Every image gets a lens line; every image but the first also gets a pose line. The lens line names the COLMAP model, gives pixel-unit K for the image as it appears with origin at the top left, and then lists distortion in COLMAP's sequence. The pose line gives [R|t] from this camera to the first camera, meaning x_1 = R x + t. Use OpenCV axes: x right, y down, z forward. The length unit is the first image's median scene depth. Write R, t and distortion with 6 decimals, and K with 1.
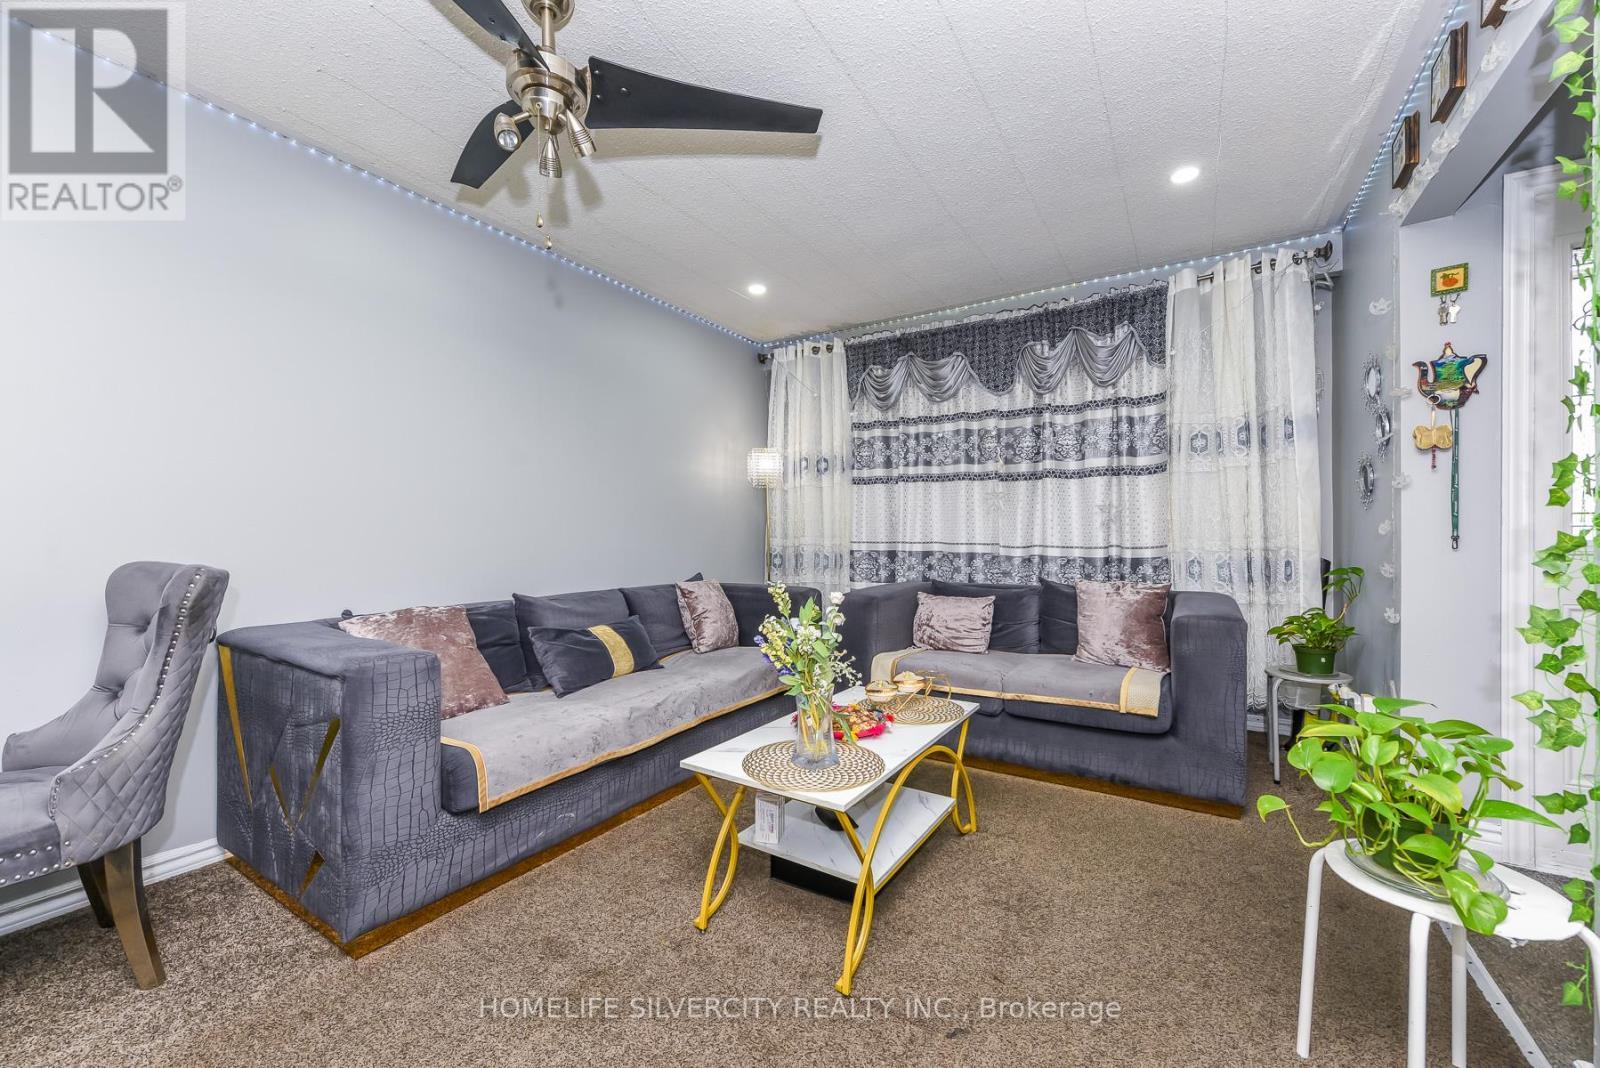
lens RADIAL K [[619.6, 0, 795.7], [0, 619.6, 528.5], [0, 0, 1]] dist [-0.003260, -0.001972]
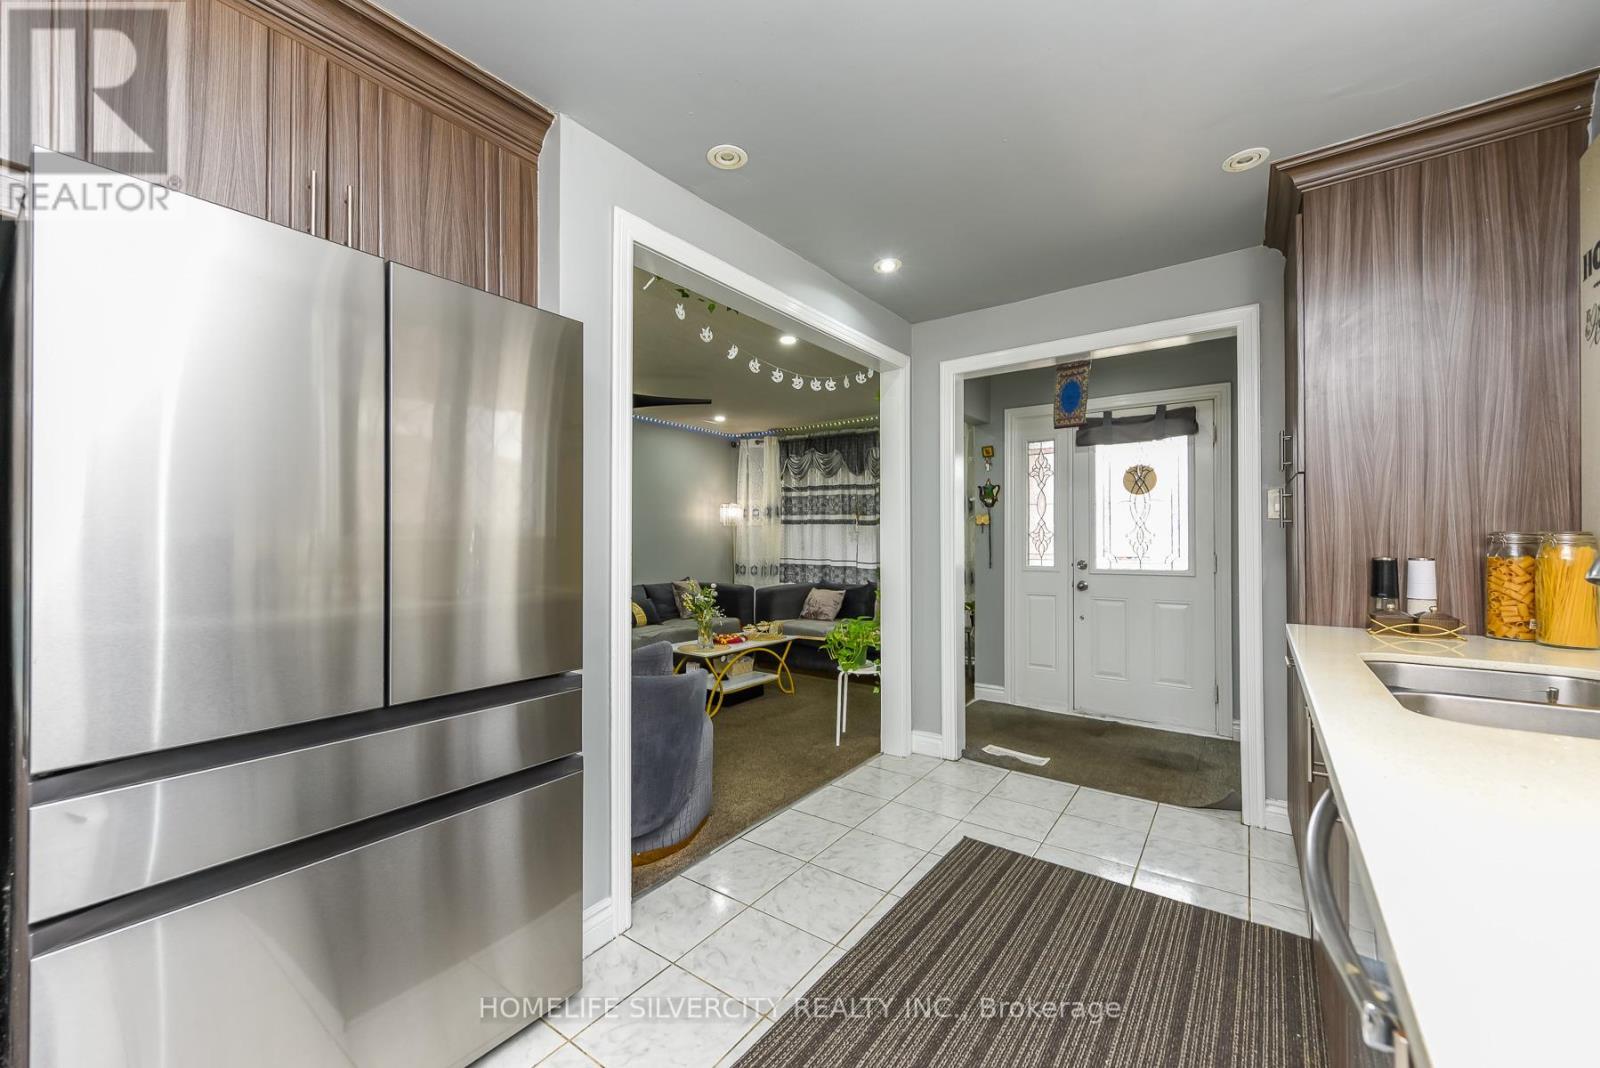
lens RADIAL K [[619.6, 0, 792.6], [0, 619.6, 534.4], [0, 0, 1]] dist [-0.003260, -0.001972]
pose [[0.996824, 0.004195, -0.079528, 0.263895], [-0.004264, 0.999991, -0.000694, -0.045388], [0.079525, 0.001031, 0.996832, -0.690235]]
